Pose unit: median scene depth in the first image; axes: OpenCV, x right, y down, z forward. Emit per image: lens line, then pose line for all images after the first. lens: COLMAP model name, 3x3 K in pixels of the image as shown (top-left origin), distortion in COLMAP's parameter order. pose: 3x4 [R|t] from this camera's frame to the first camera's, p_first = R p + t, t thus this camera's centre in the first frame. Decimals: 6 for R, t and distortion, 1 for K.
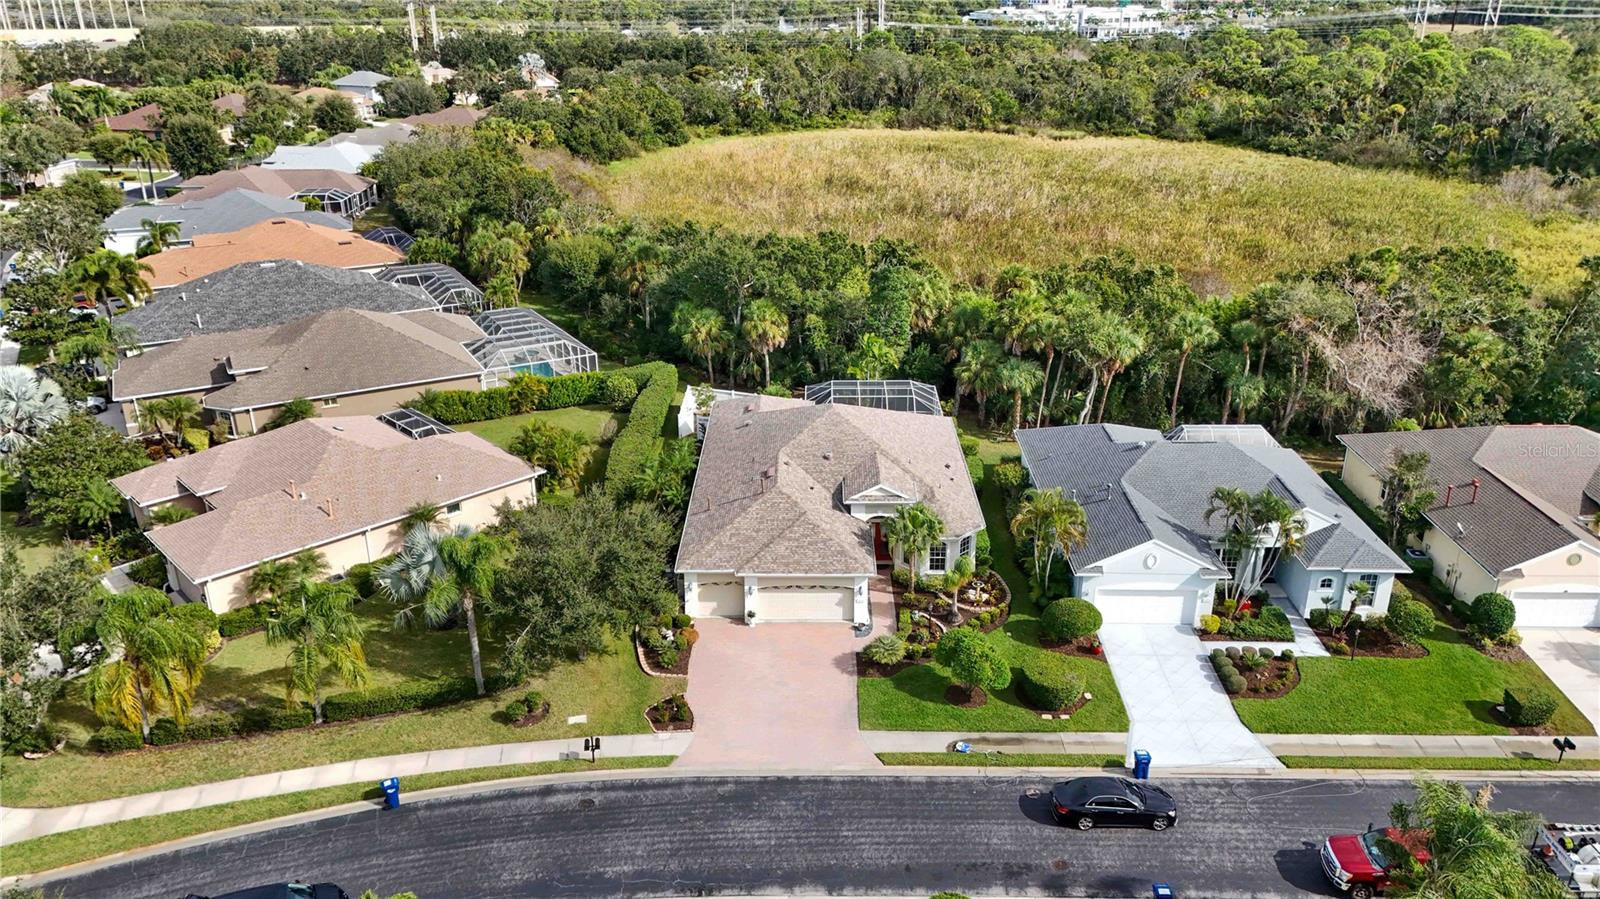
lens RADIAL K [[1198.9, 0, 809.2], [0, 1198.9, 445.3], [0, 0, 1]] dist [0.061729, -0.053696]
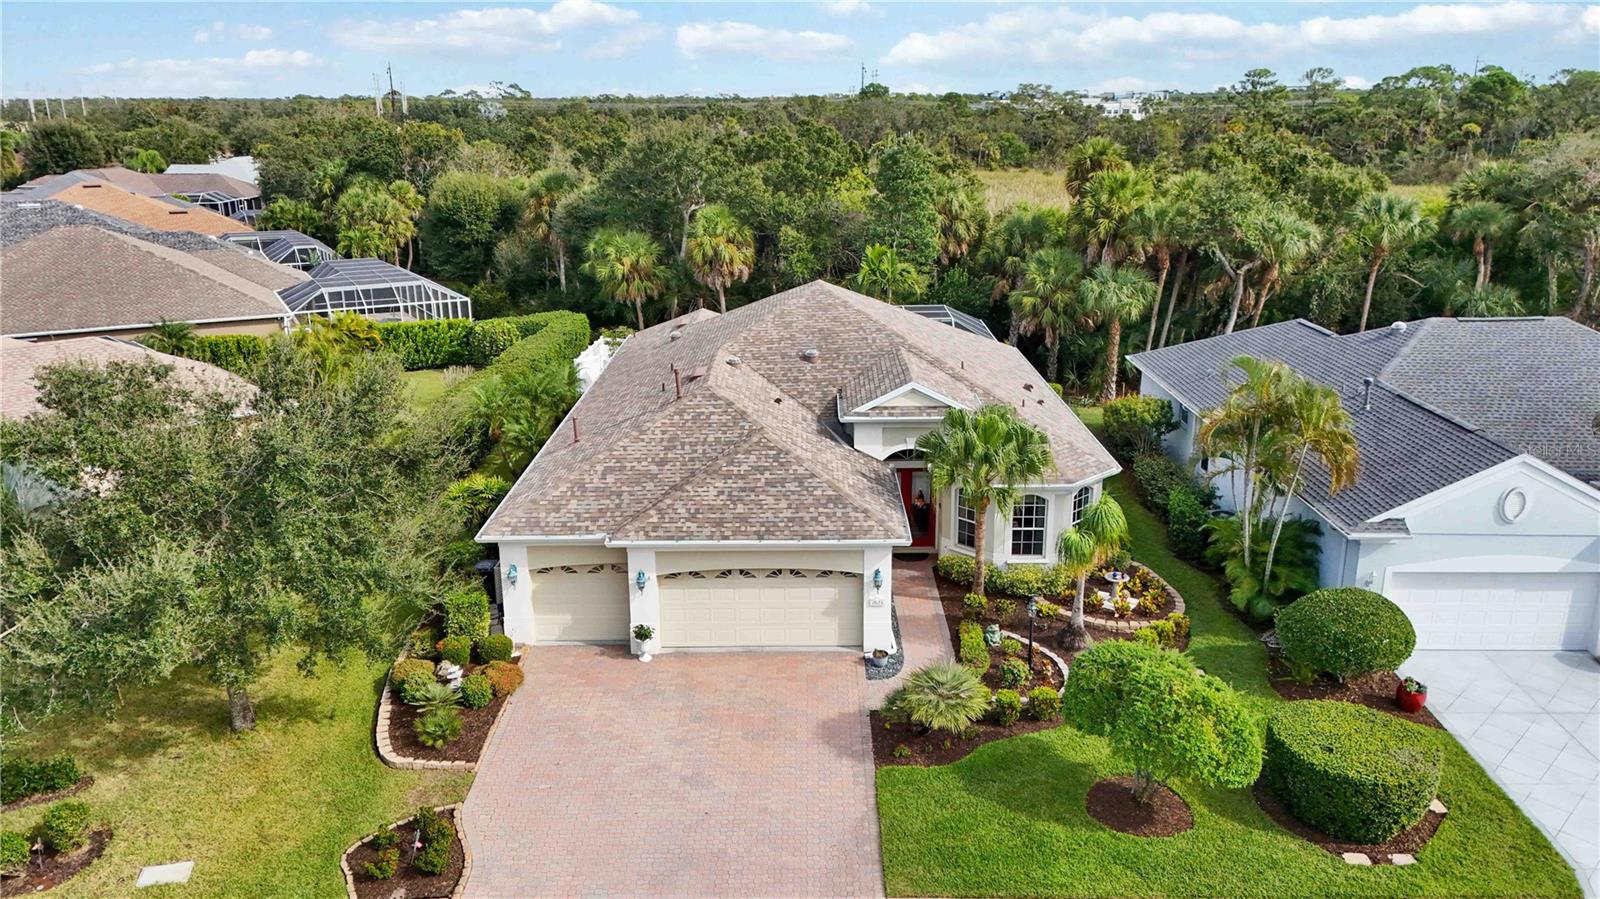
lens RADIAL K [[1198.9, 0, 808.8], [0, 1198.9, 443.6], [0, 0, 1]] dist [0.061729, -0.053696]
pose [[0.999980, -0.004446, 0.004386, 0.010336], [0.004871, 0.994765, -0.102074, 0.083169], [-0.003909, 0.102094, 0.994767, 0.379216]]
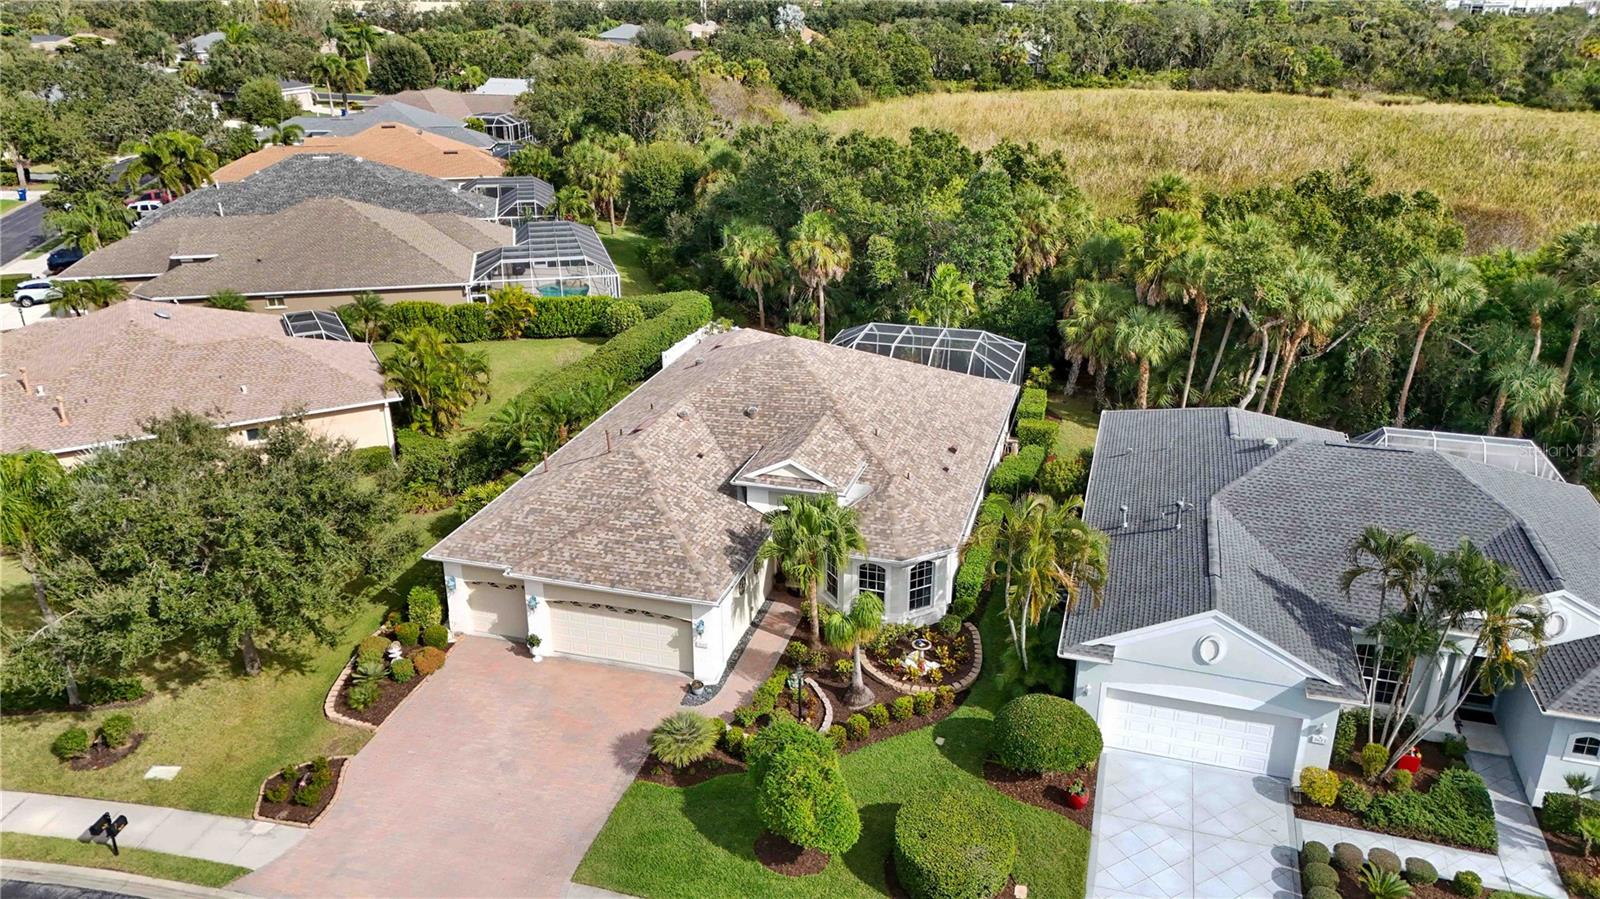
lens RADIAL K [[1198.9, 0, 799.5], [0, 1198.9, 444.7], [0, 0, 1]] dist [0.061729, -0.053696]
pose [[0.960904, 0.103752, -0.256707, 0.167338], [-0.104025, 0.994495, 0.012553, 0.012980], [0.256597, 0.014642, 0.966408, 0.310307]]
